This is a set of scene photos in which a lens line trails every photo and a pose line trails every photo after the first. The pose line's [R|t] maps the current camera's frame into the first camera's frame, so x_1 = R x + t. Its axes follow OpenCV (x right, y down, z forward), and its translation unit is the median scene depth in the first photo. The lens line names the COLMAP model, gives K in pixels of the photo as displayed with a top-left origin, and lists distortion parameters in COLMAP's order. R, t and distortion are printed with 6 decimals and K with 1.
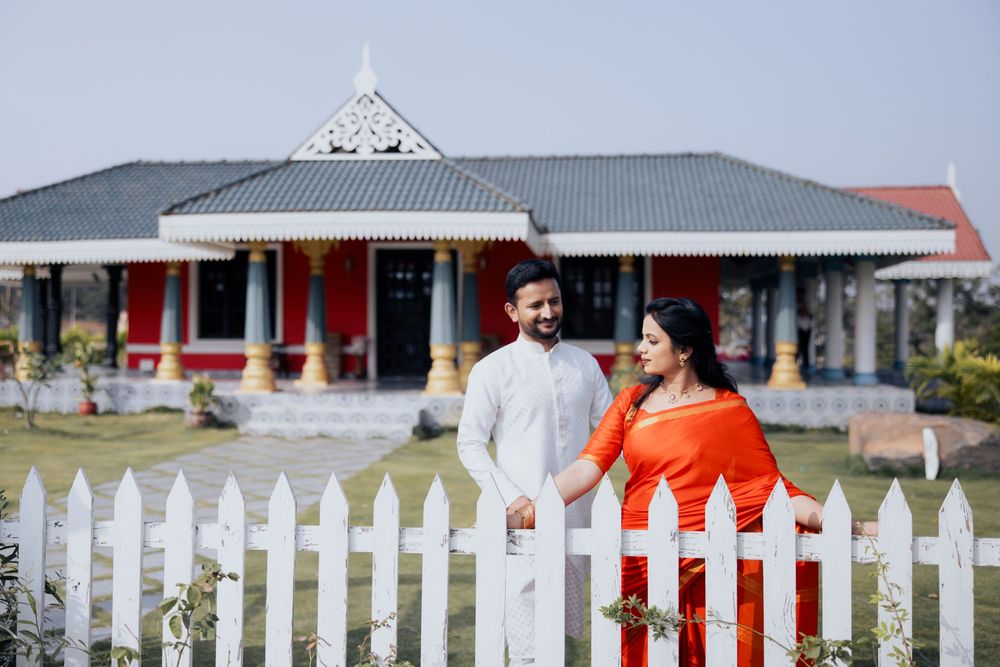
lens RADIAL K [[1103.2, 0, 499.2], [0, 1103.2, 333.6], [0, 0, 1]] dist [0.009068, 0.000000]
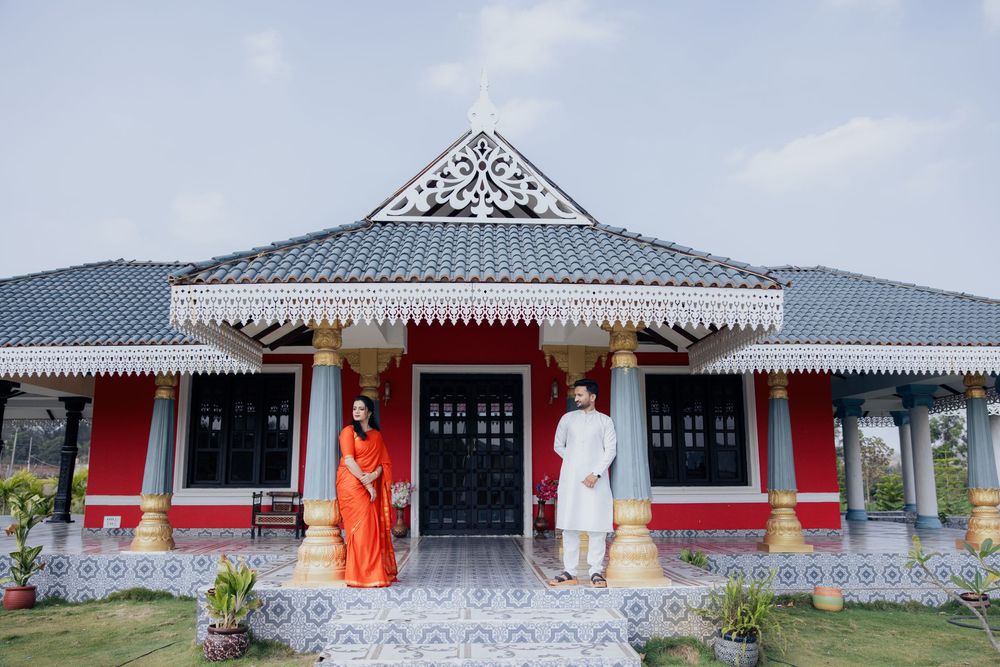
lens RADIAL K [[837.2, 0, 501.6], [0, 837.2, 333.0], [0, 0, 1]] dist [0.008487, 0.004790]
pose [[0.990318, 0.018503, 0.137579, -0.178979], [0.004458, 0.986328, -0.164736, -0.004666], [-0.138746, 0.163754, 0.976696, 0.498297]]
